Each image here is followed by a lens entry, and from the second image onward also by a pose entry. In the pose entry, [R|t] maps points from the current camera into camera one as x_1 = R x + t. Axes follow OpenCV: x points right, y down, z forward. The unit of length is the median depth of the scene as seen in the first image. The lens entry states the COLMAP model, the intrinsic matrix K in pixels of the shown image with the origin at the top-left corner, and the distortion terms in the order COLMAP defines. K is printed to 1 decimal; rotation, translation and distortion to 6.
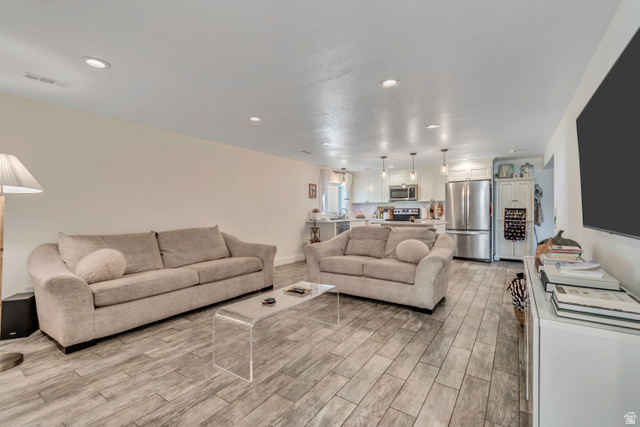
lens RADIAL K [[284.7, 0, 319.5], [0, 284.7, 212.8], [0, 0, 1]] dist [0.000631, -0.000792]
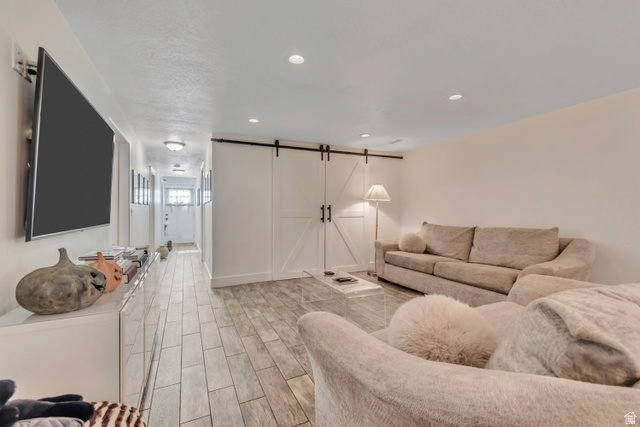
lens RADIAL K [[284.7, 0, 319.5], [0, 284.7, 212.8], [0, 0, 1]] dist [0.000631, -0.000792]
pose [[-0.505612, 0.010115, -0.862702, 0.925766], [0.001914, 0.999942, 0.010603, -0.000218], [0.862759, 0.003710, -0.505602, 1.466791]]
